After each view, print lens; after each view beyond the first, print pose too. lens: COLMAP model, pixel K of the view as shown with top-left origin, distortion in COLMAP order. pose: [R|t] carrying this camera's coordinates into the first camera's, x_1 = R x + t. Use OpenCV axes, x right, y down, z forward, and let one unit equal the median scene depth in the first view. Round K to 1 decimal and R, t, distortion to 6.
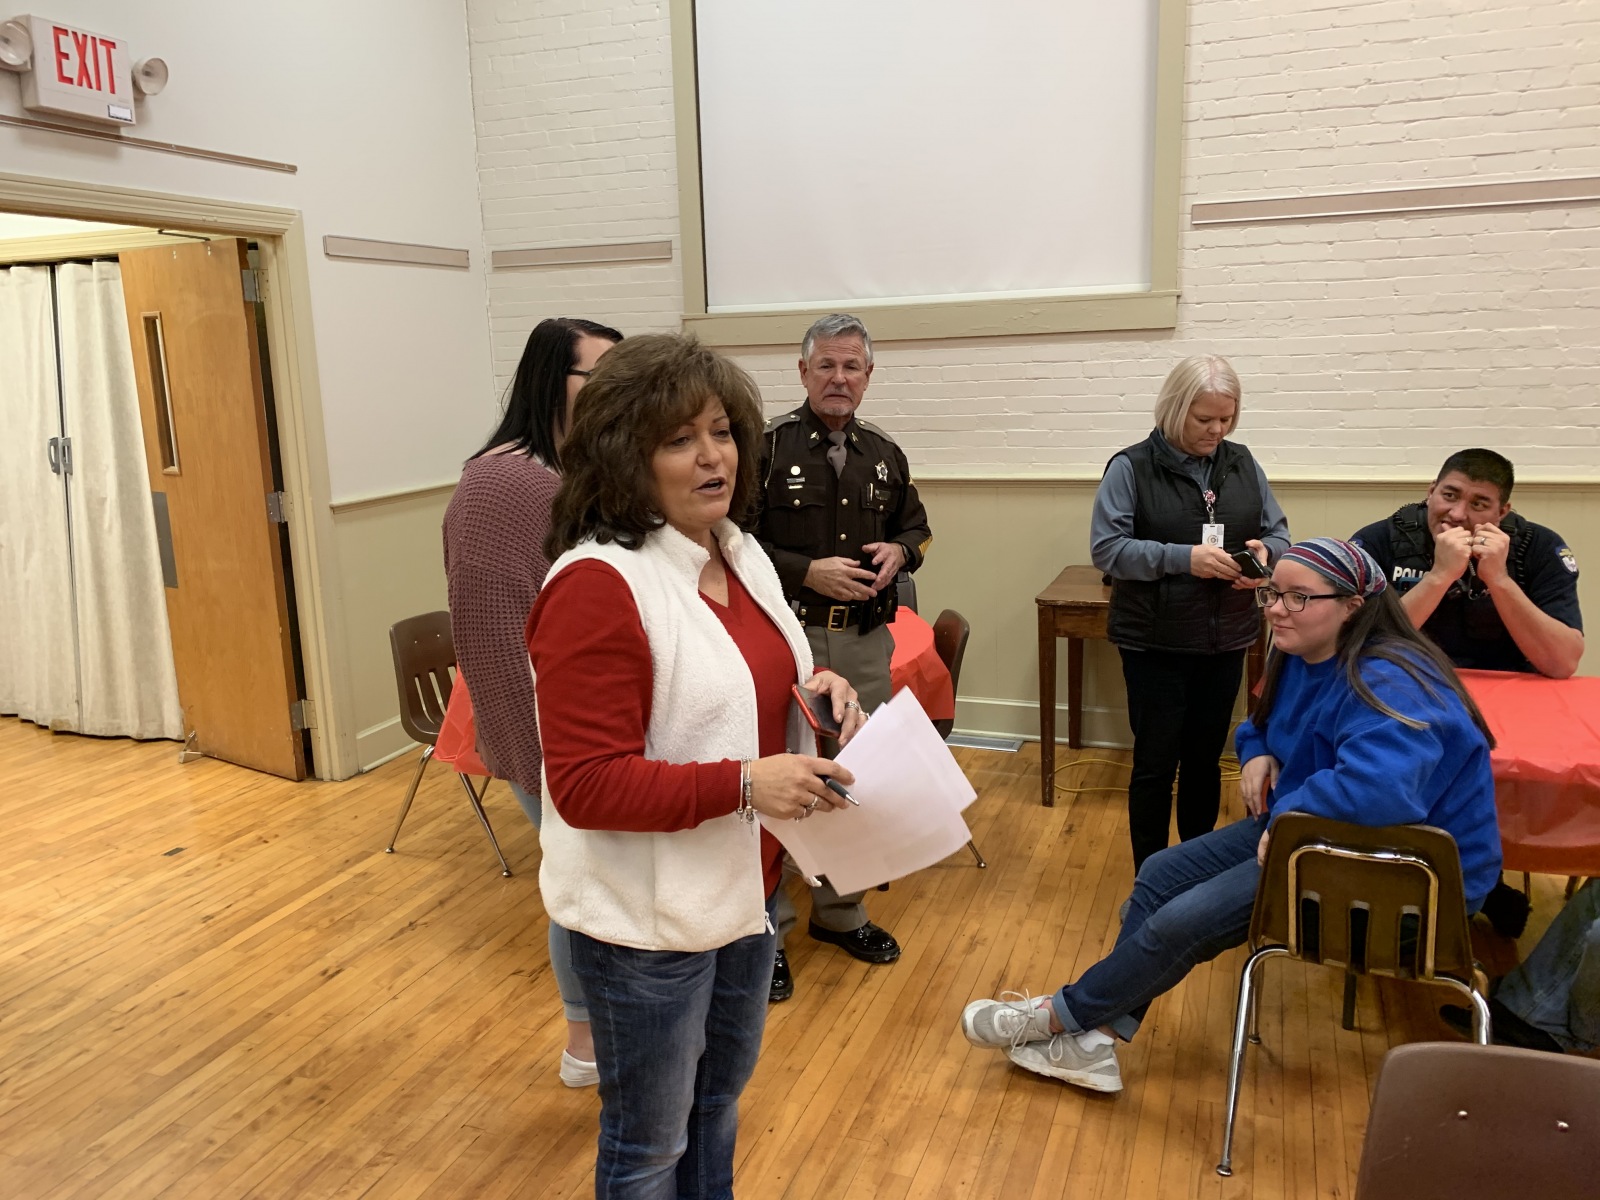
lens RADIAL K [[1206.2, 0, 805.5], [0, 1206.2, 590.8], [0, 0, 1]] dist [0.007328, -0.000353]
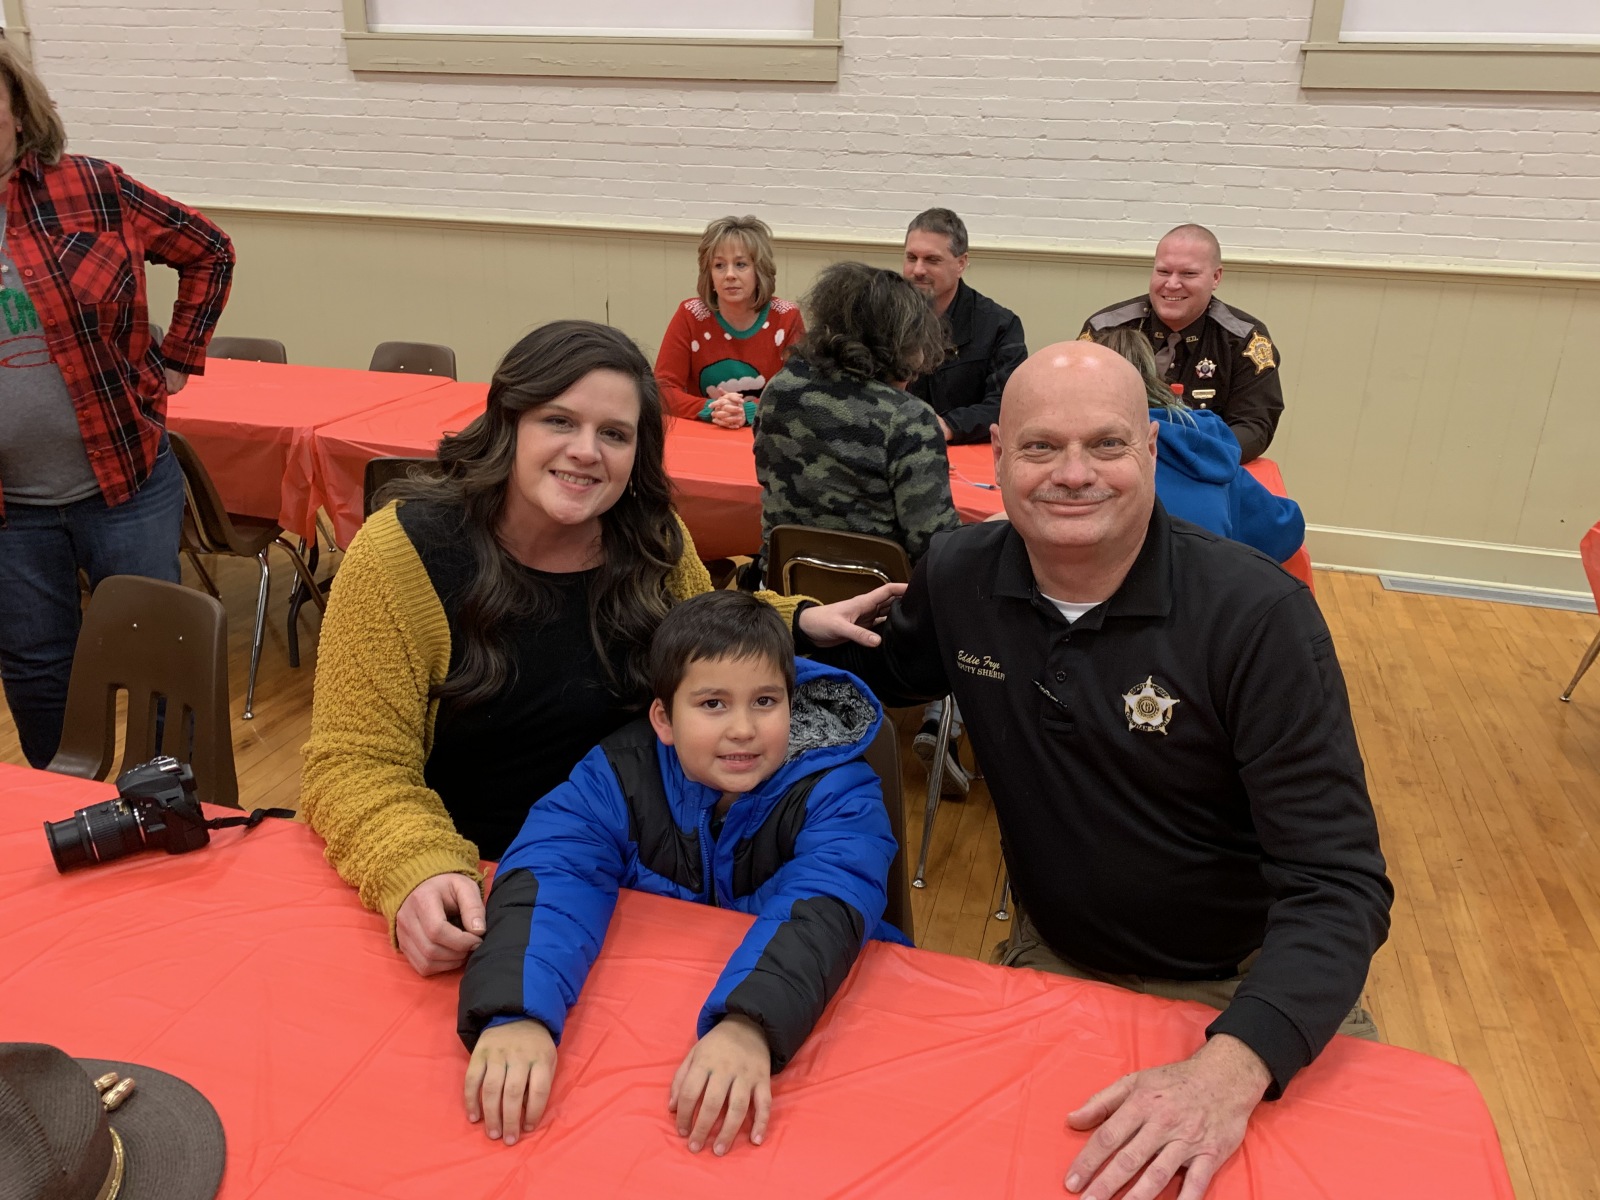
lens RADIAL K [[1206.2, 0, 798.5], [0, 1206.2, 599.9], [0, 0, 1]] dist [0.007328, -0.000353]
pose [[0.994326, 0.009503, 0.105954, 0.982100], [-0.030383, 0.979883, 0.197247, 0.038680], [-0.101948, -0.199347, 0.974611, -0.331757]]
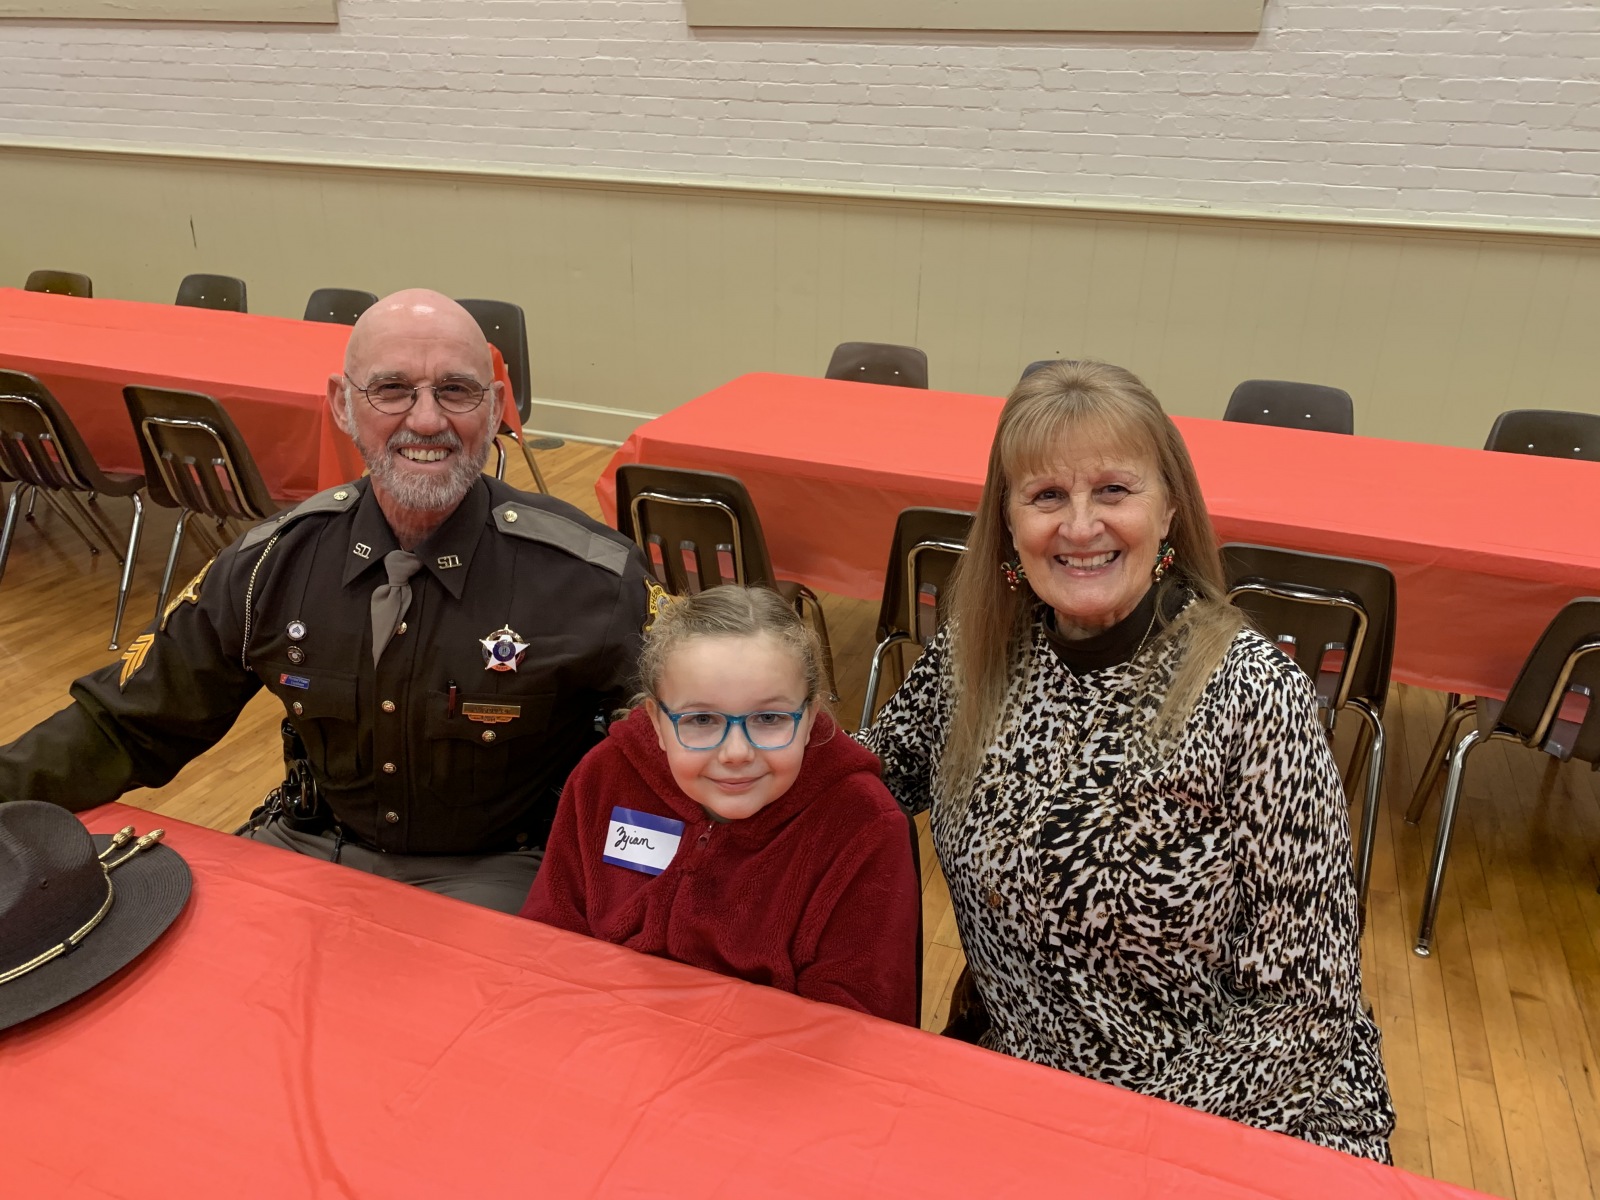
lens RADIAL K [[1206.2, 0, 796.5], [0, 1206.2, 613.2], [0, 0, 1]] dist [0.007328, -0.000353]
pose [[0.998978, 0.037006, 0.025946, 2.723938], [-0.042160, 0.969876, 0.239924, 0.111465], [-0.016286, -0.240773, 0.970445, -0.923874]]
